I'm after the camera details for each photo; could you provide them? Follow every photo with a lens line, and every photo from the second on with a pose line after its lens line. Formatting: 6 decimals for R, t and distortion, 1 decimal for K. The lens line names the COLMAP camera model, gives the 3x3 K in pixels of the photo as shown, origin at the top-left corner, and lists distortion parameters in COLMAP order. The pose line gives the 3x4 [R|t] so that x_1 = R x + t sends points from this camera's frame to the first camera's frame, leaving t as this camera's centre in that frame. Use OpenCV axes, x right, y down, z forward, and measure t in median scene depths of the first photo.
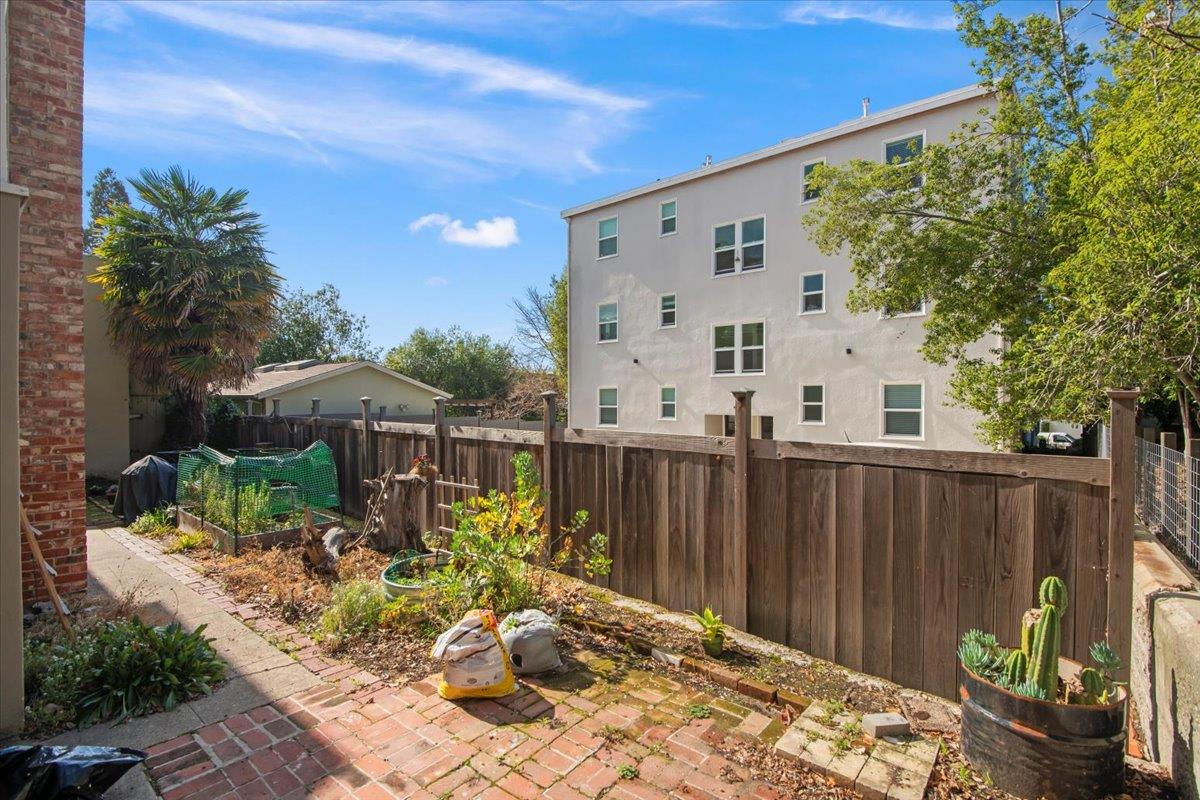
lens RADIAL K [[548.7, 0, 604.5], [0, 548.7, 404.4], [0, 0, 1]] dist [0.001578, -0.000645]
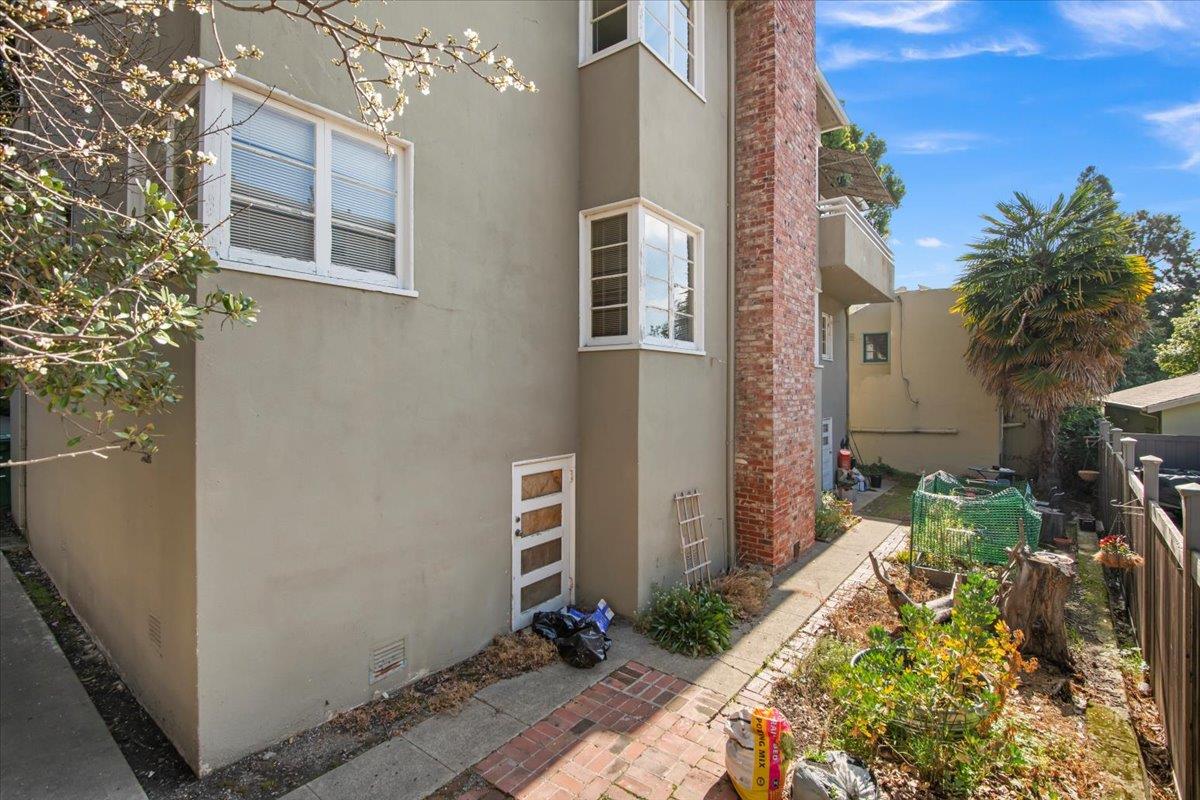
lens RADIAL K [[548.7, 0, 602.7], [0, 548.7, 389.6], [0, 0, 1]] dist [0.001578, -0.000645]
pose [[0.064816, 0.009207, -0.997855, 0.527834], [-0.014282, 0.999864, 0.008297, -0.149786], [0.997795, 0.013713, 0.064939, 0.451343]]
